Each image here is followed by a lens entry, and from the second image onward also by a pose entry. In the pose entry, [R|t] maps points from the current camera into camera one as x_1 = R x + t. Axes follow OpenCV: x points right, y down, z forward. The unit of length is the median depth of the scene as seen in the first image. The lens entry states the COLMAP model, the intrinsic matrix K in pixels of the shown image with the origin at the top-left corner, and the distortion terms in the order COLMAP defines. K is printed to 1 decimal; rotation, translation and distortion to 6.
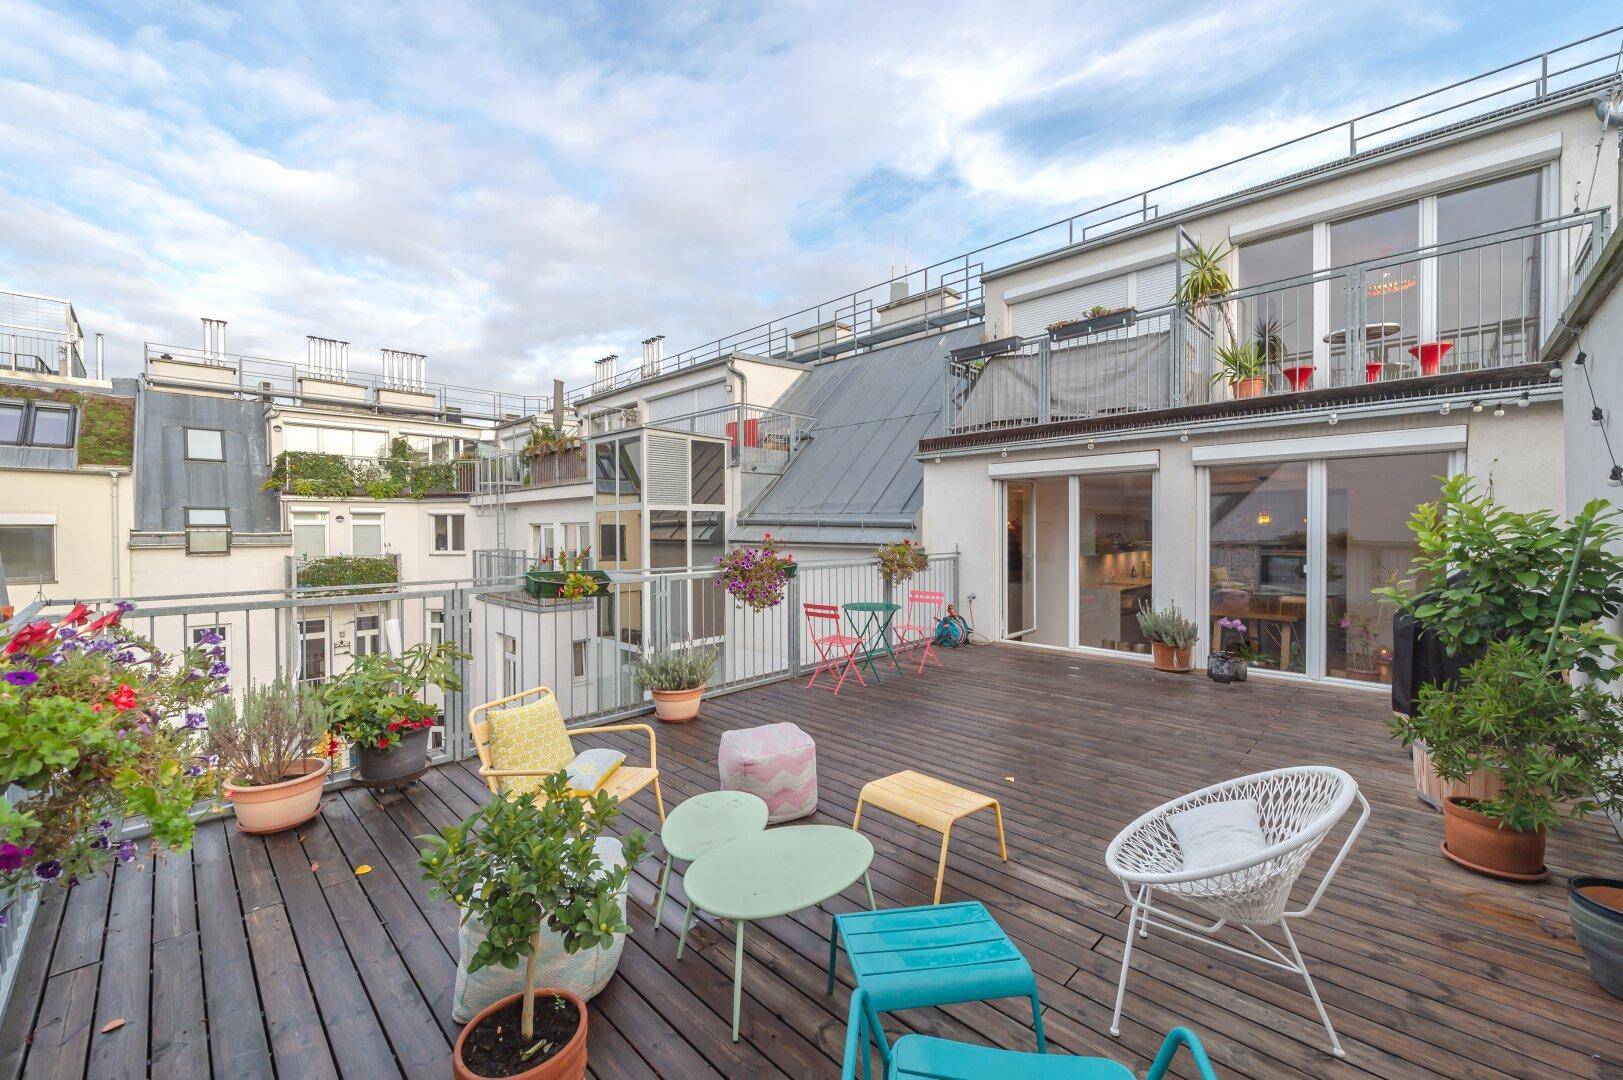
lens RADIAL K [[635.5, 0, 804.8], [0, 635.5, 544.5], [0, 0, 1]] dist [0.011372, -0.004371]
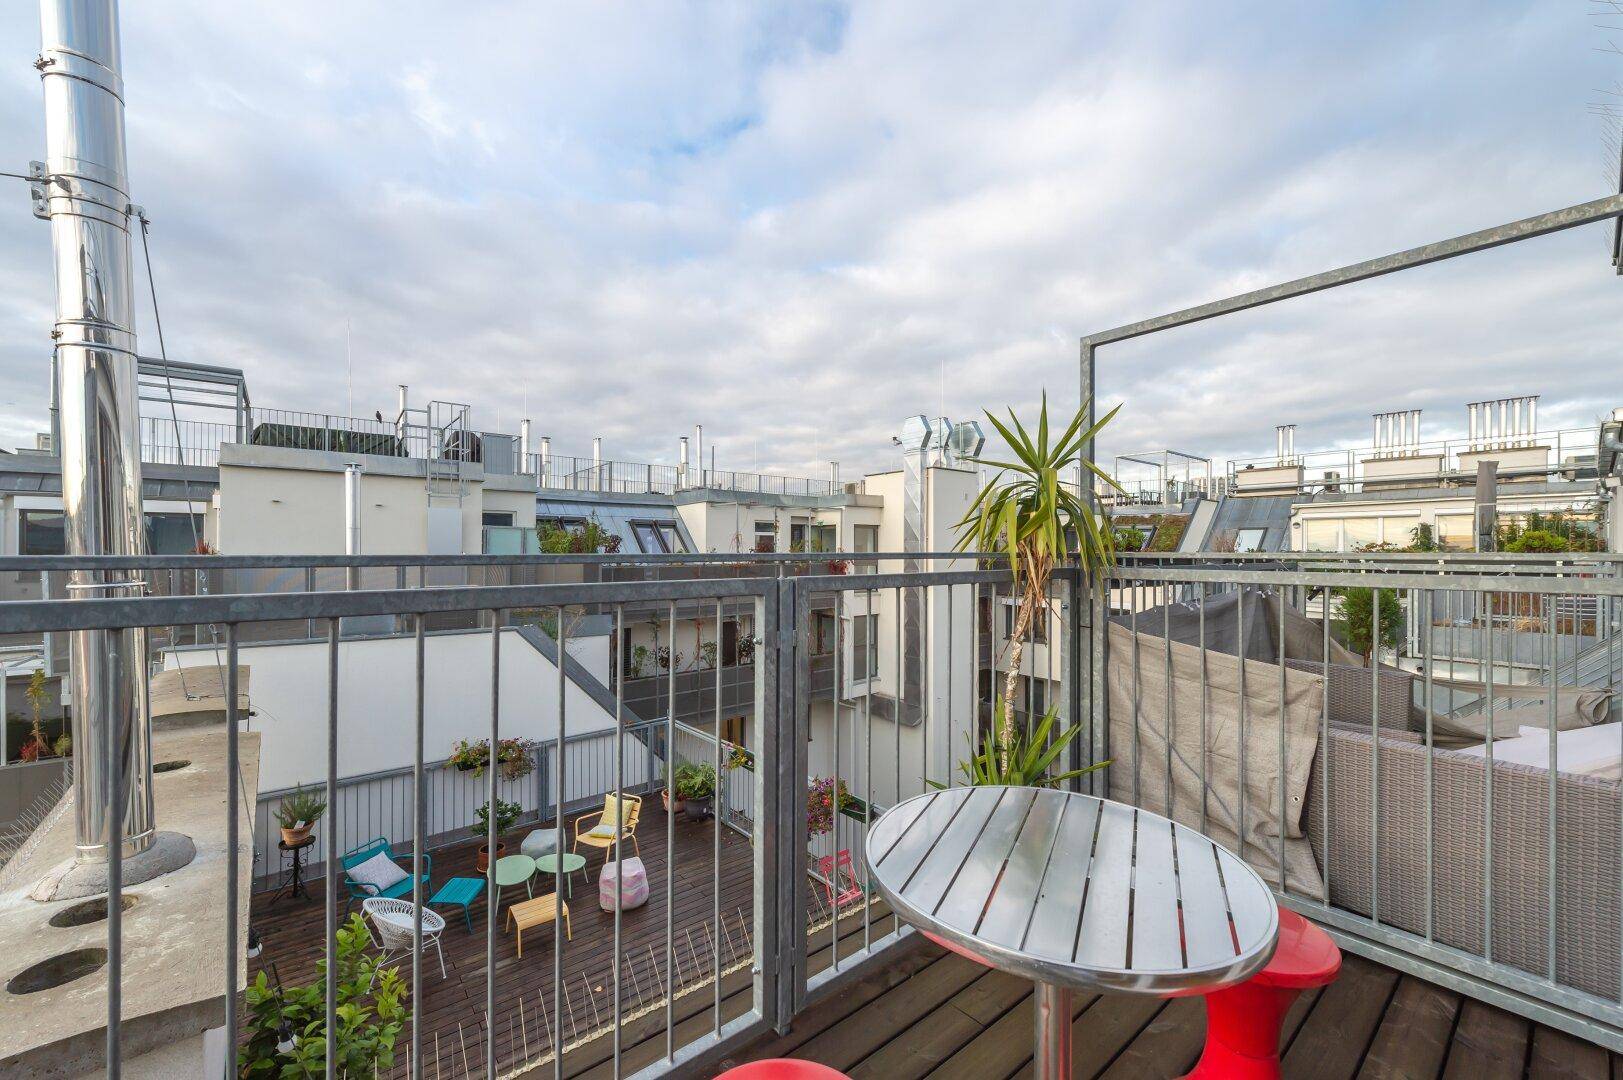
lens RADIAL K [[641.1, 0, 802.9], [0, 641.1, 545.3], [0, 0, 1]] dist [0.009913, -0.004957]
pose [[-0.109804, 0.001767, -0.993952, 0.889780], [-0.026887, 0.999627, 0.004748, -0.351750], [0.993590, 0.027245, -0.109715, 0.804335]]
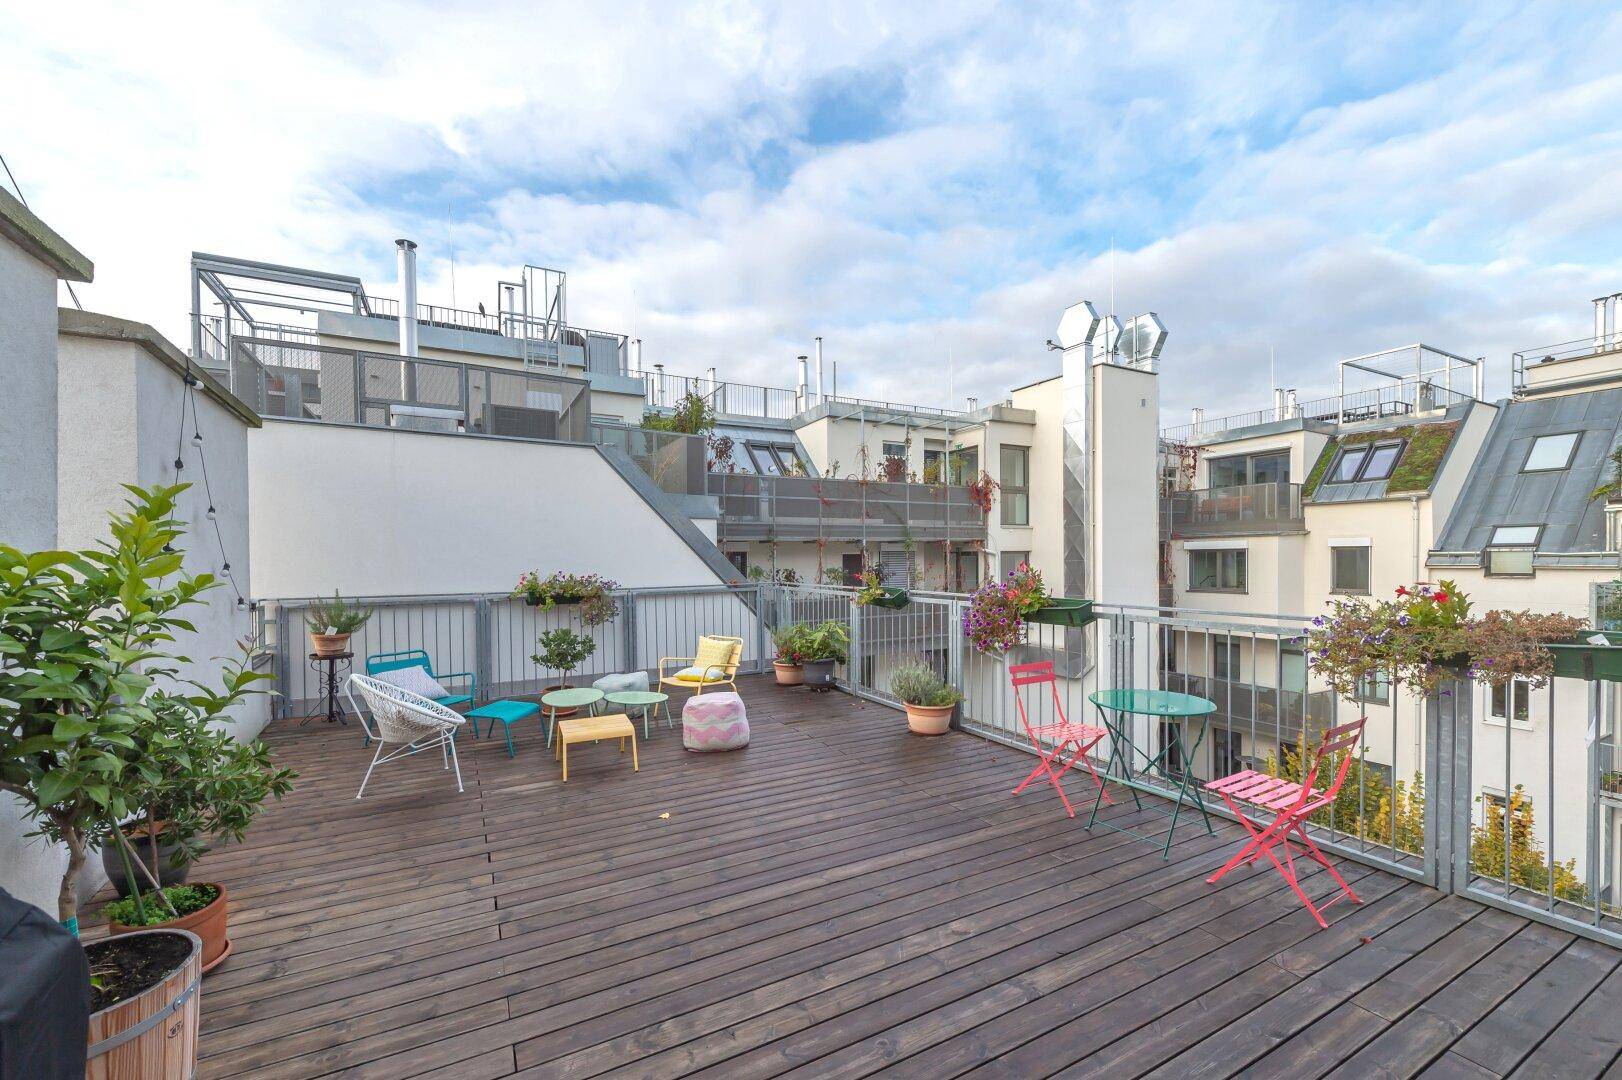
lens RADIAL K [[647.3, 0, 801.1], [0, 647.3, 567.5], [0, 0, 1]] dist [0.010789, -0.004967]
pose [[-0.299767, 0.022335, -0.953751, 0.599603], [-0.012593, 0.999546, 0.027365, -0.023014], [0.953929, 0.020214, -0.299350, 0.740079]]
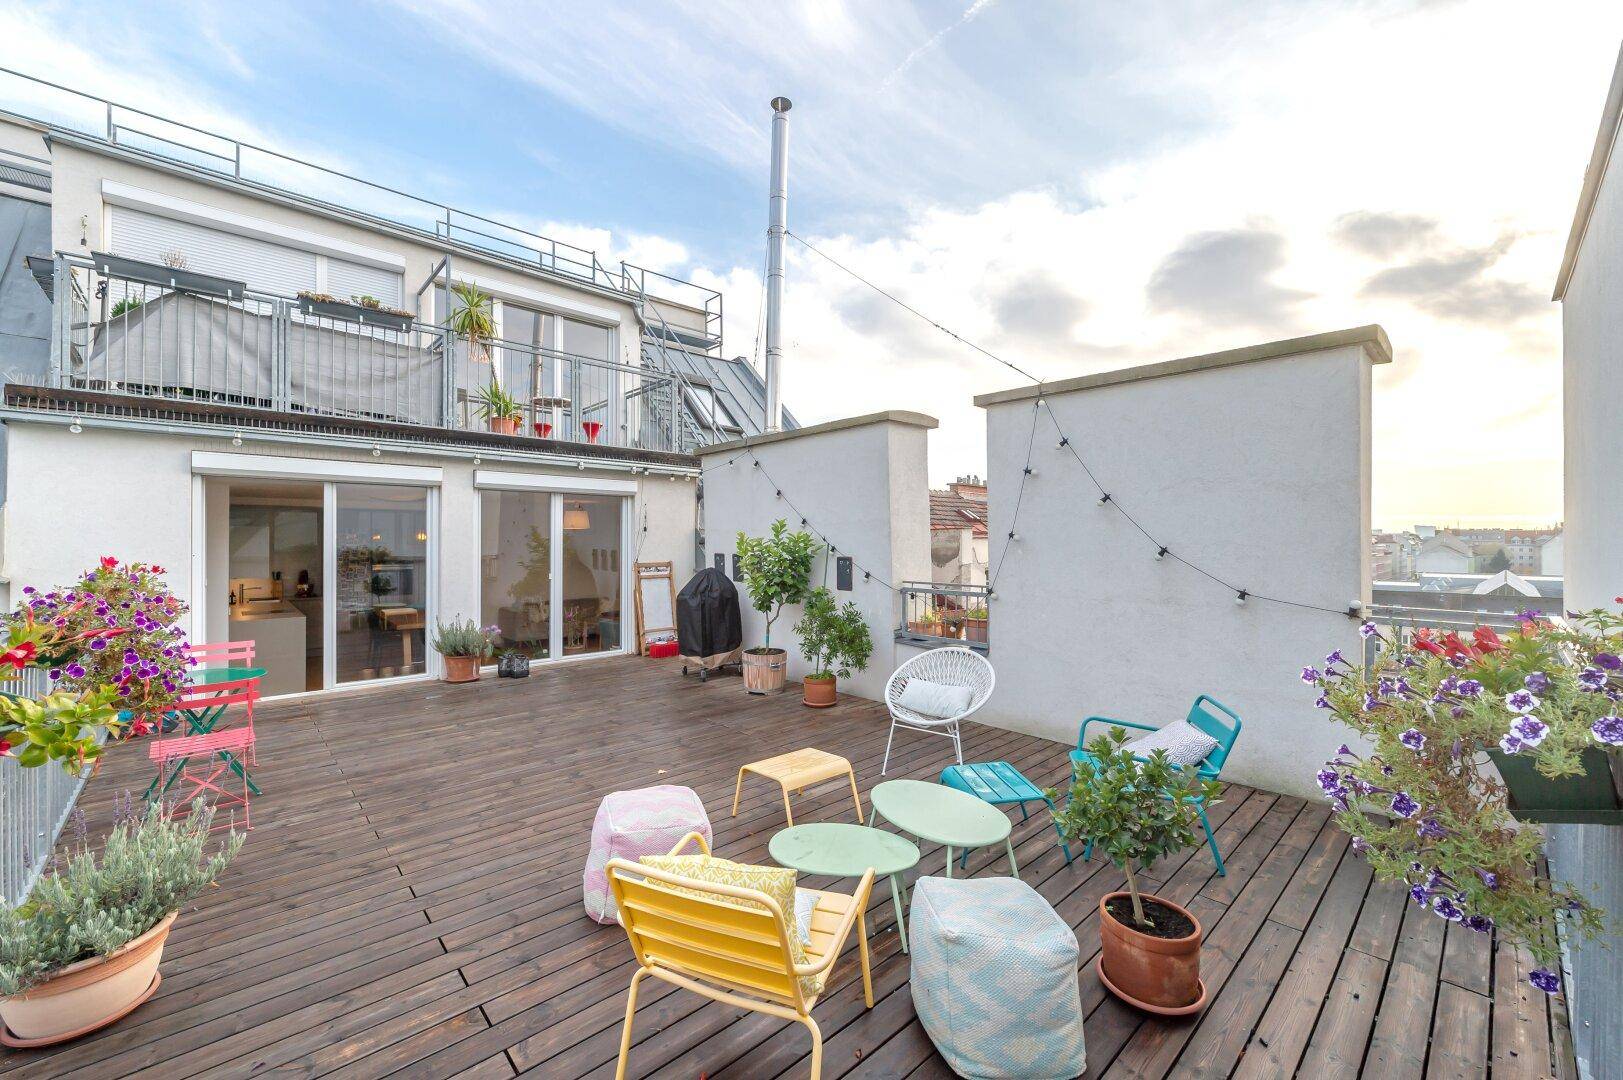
lens RADIAL K [[635.5, 0, 804.8], [0, 635.5, 544.5], [0, 0, 1]] dist [0.011372, -0.004371]
pose [[0.053869, 0.000128, 0.998548, -0.381528], [0.025806, 0.999666, -0.001520, -0.009275], [-0.998214, 0.025851, 0.053848, 0.337283]]
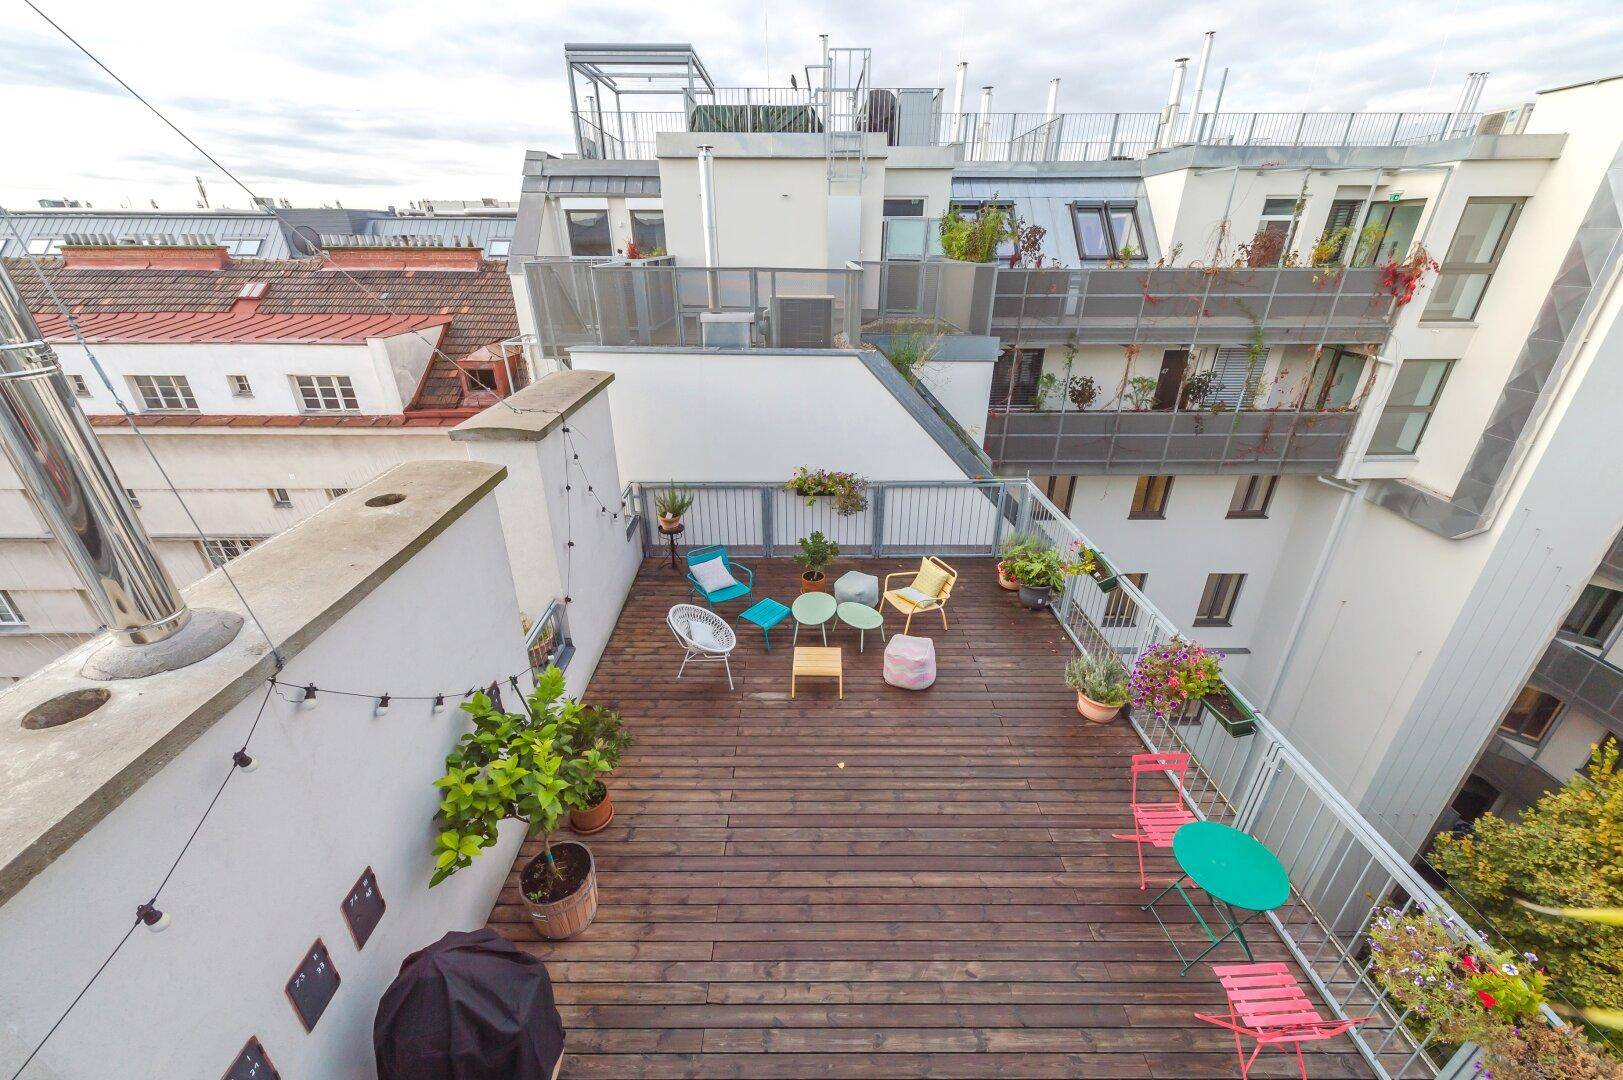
lens RADIAL K [[635.5, 0, 804.8], [0, 635.5, 544.5], [0, 0, 1]] dist [0.011372, -0.004371]
pose [[-0.708054, 0.314324, -0.632345, 0.568494], [-0.012917, 0.889557, 0.456642, -0.371101], [0.706040, 0.331495, -0.625794, 0.835693]]
